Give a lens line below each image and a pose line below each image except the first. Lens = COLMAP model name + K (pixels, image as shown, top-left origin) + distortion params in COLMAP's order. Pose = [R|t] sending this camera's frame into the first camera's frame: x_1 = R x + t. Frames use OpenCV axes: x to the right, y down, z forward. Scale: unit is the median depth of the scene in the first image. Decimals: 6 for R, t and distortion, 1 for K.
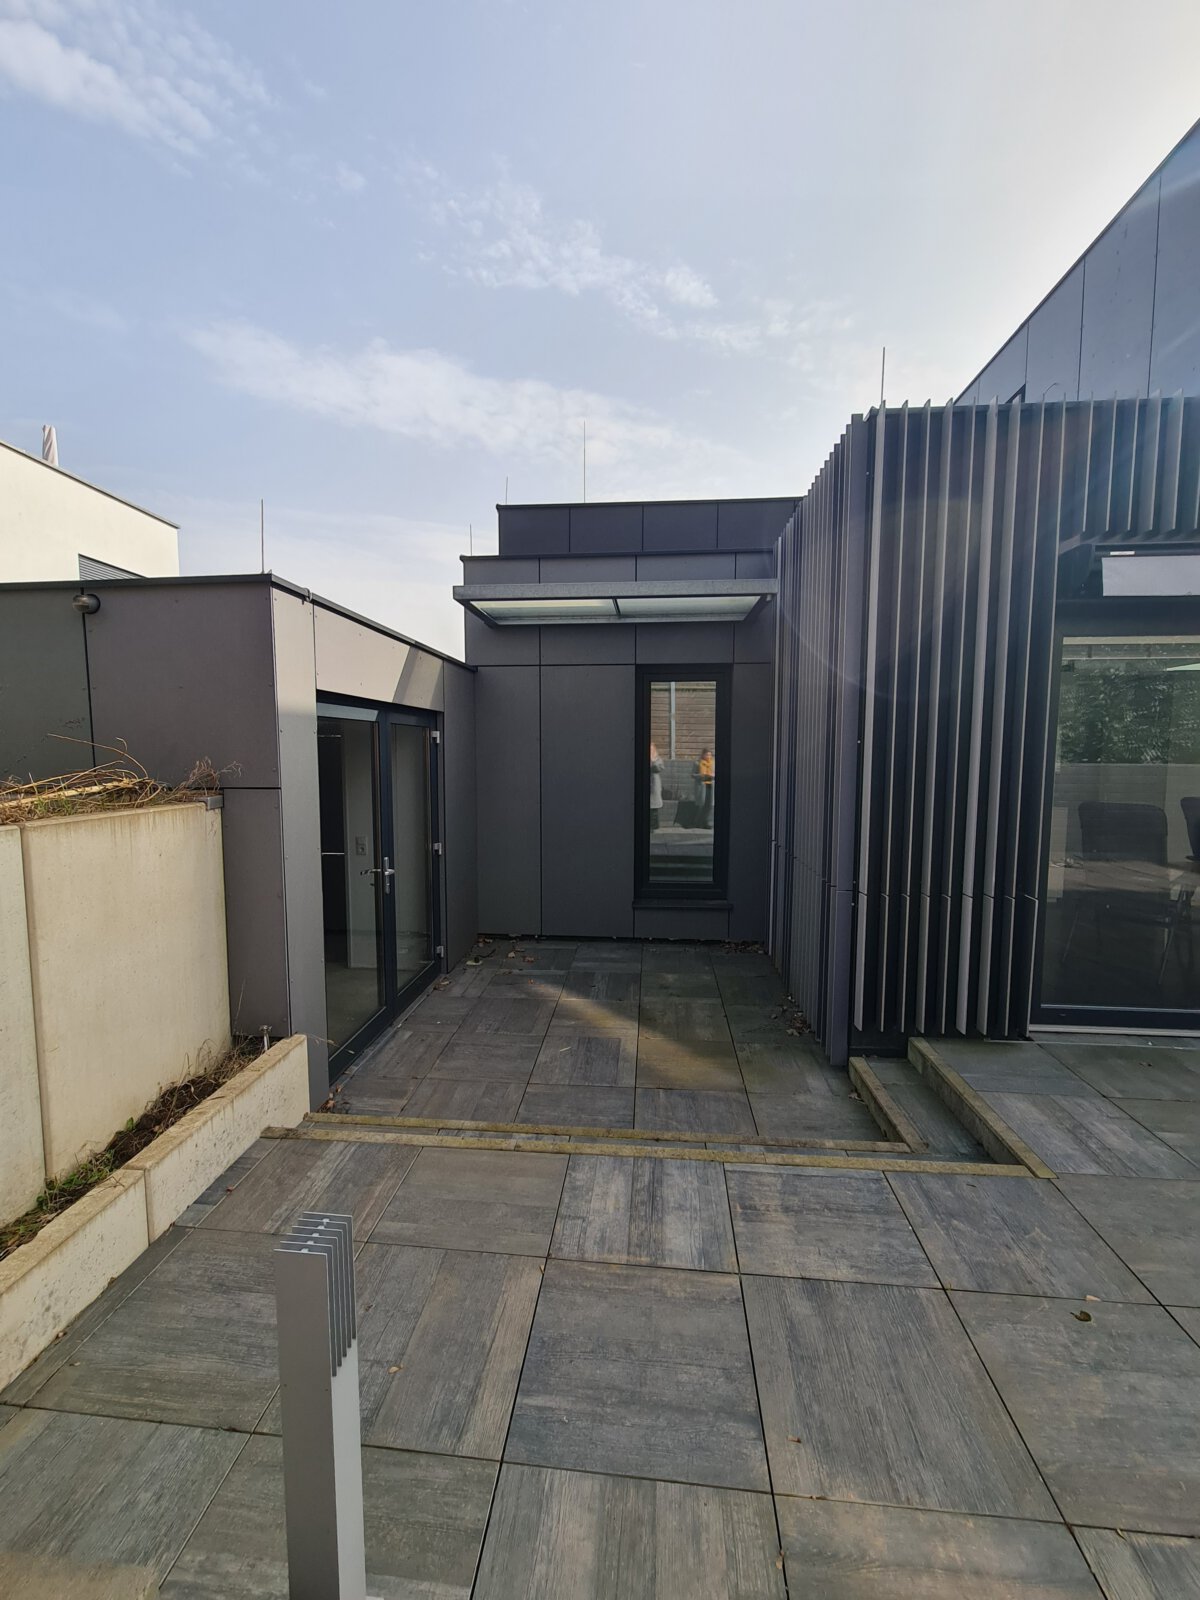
lens RADIAL K [[645.7, 0, 600.0], [0, 645.7, 800.0], [0, 0, 1]] dist [0.000153, 0.000492]
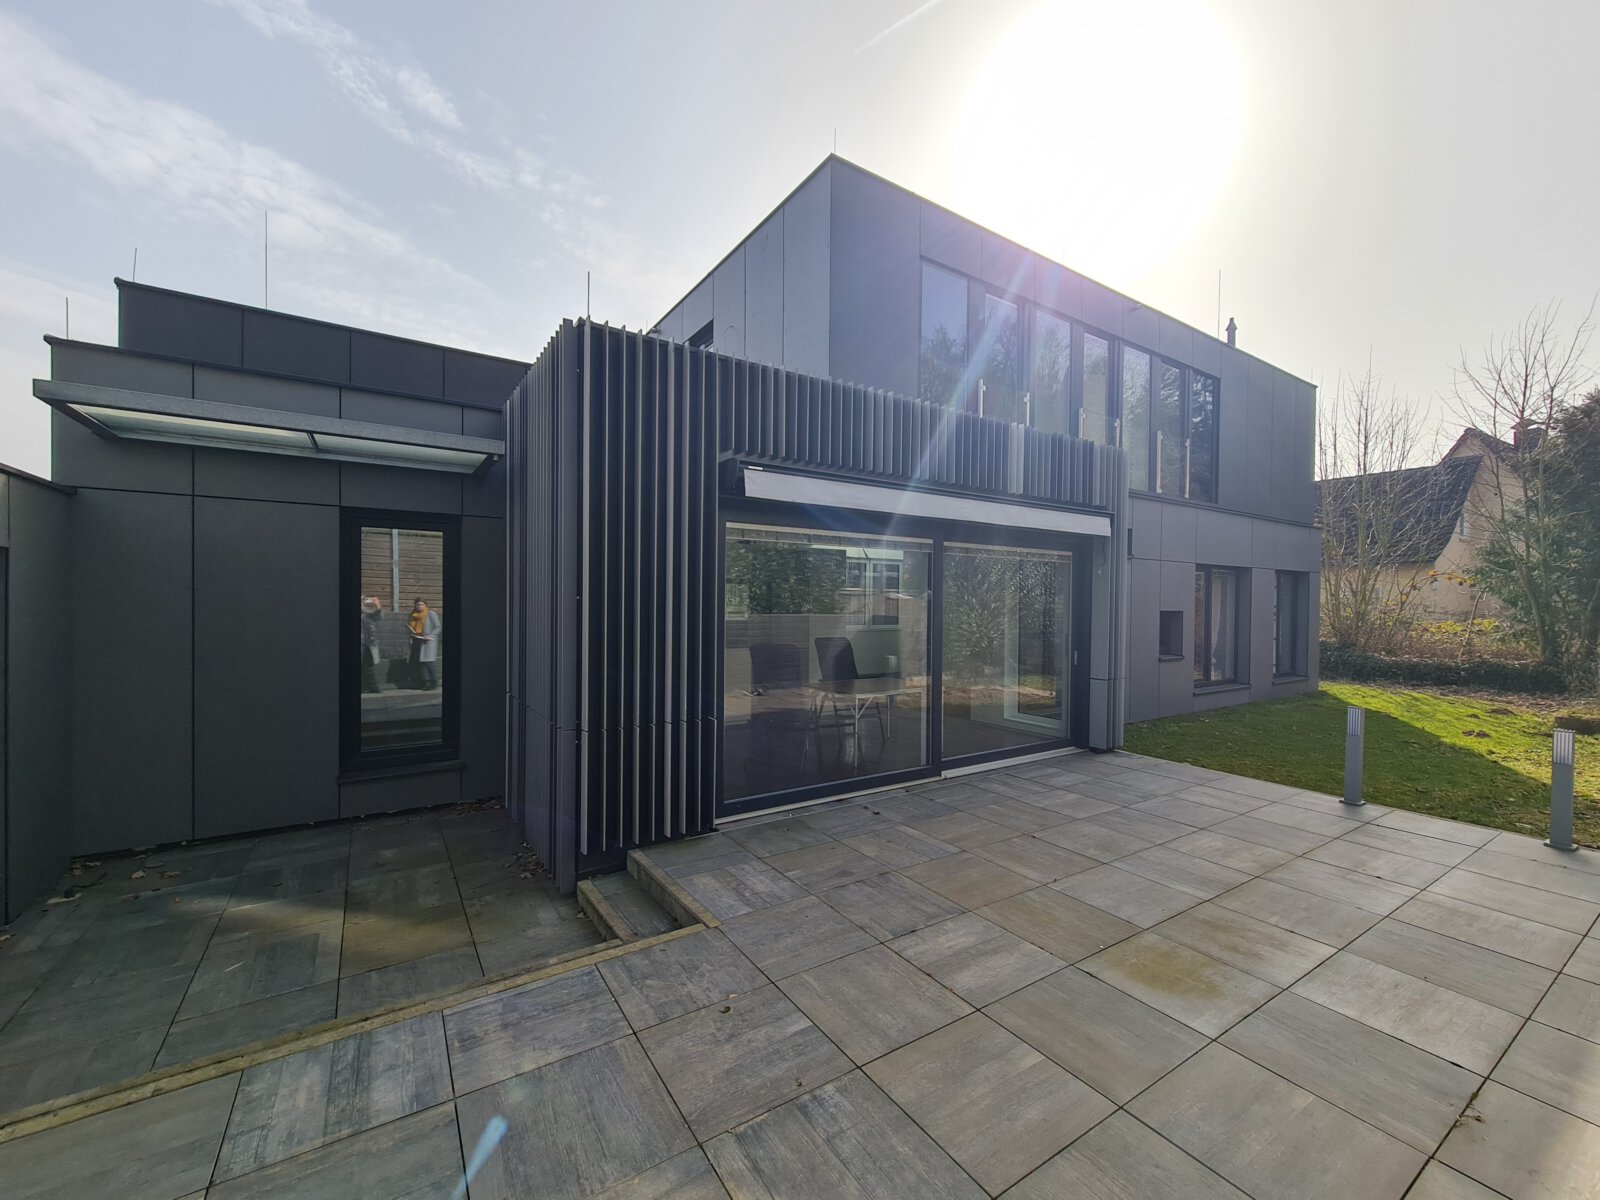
lens RADIAL K [[645.7, 0, 799.7], [0, 645.7, 609.6], [0, 0, 1]] dist [0.000153, 0.000492]
pose [[0.785976, -0.000750, 0.618256, 0.003597], [0.040864, 0.997876, -0.050739, 0.004979], [-0.616905, 0.065144, 0.784337, -0.134739]]
